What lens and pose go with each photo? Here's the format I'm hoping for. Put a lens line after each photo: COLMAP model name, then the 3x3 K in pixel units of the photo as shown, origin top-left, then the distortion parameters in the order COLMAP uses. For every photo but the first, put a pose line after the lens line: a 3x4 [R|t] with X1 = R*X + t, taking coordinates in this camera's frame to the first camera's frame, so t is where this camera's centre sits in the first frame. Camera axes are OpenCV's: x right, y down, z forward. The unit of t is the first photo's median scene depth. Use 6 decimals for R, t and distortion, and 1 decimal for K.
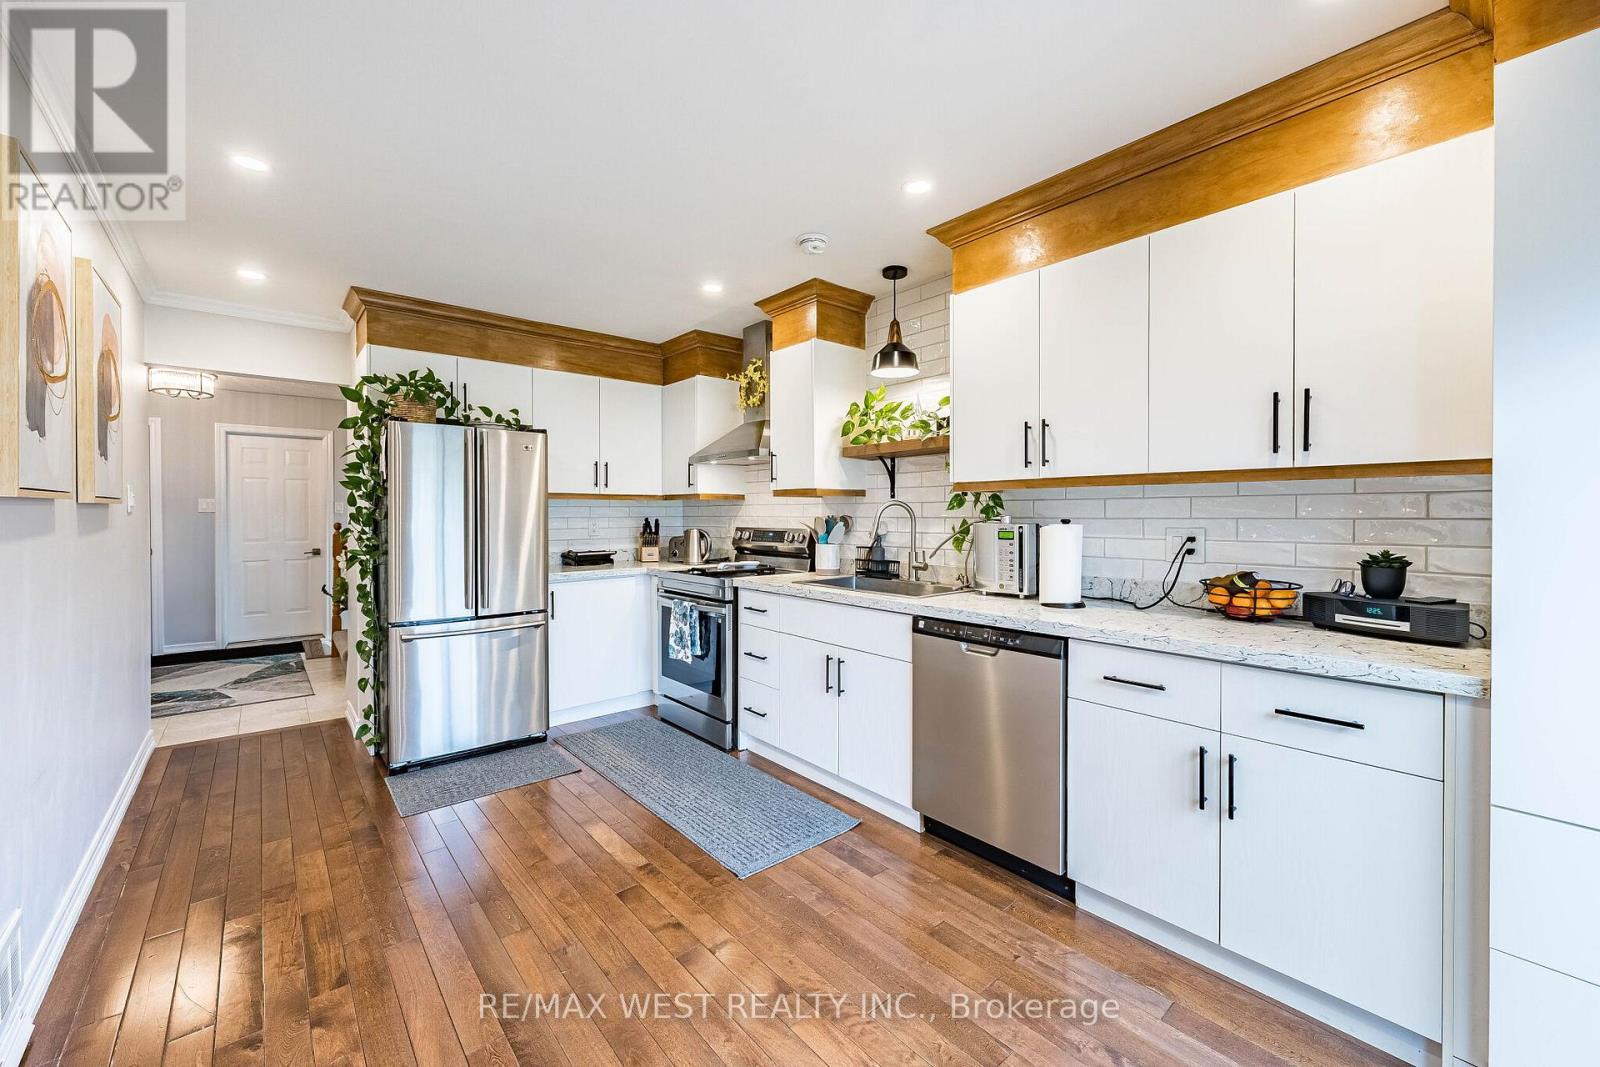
lens RADIAL K [[641.6, 0, 800.6], [0, 641.6, 513.5], [0, 0, 1]] dist [-0.000219, -0.000064]
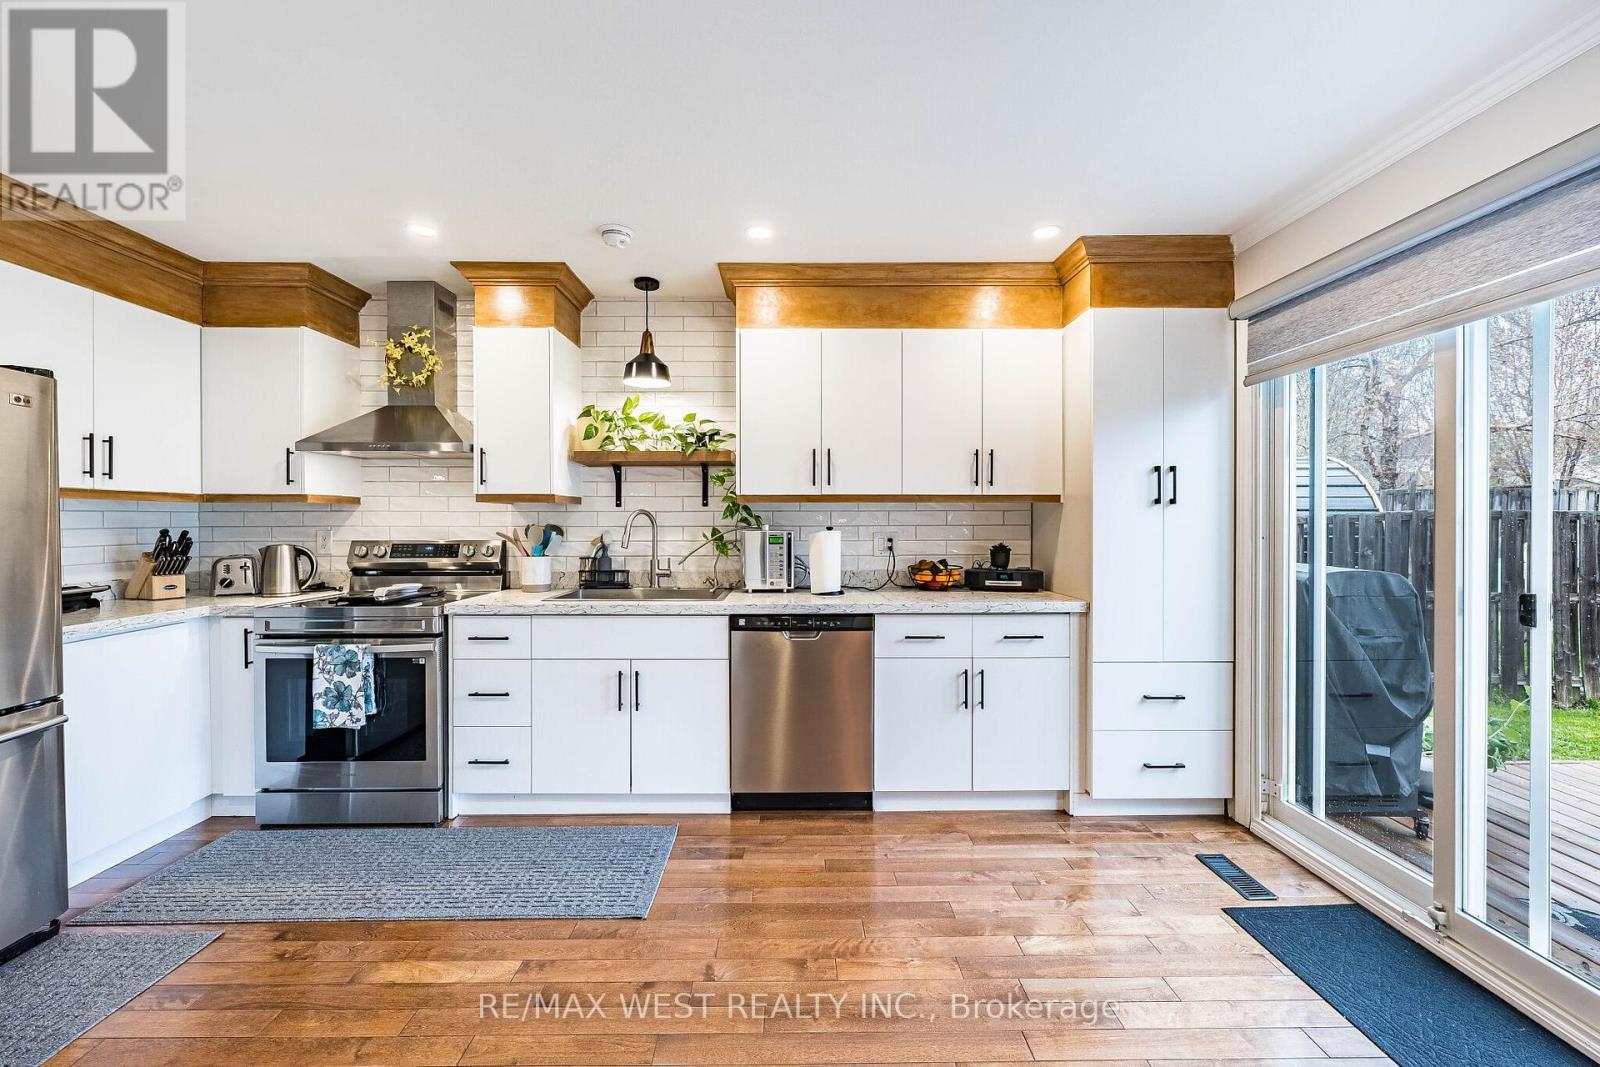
lens RADIAL K [[641.4, 0, 793.4], [0, 641.4, 521.0], [0, 0, 1]] dist [-0.001053, -0.000108]
pose [[0.635981, 0.001713, 0.771703, -0.488033], [0.000278, 0.999997, -0.002449, 0.000373], [-0.771704, 0.001772, 0.635979, 0.180400]]
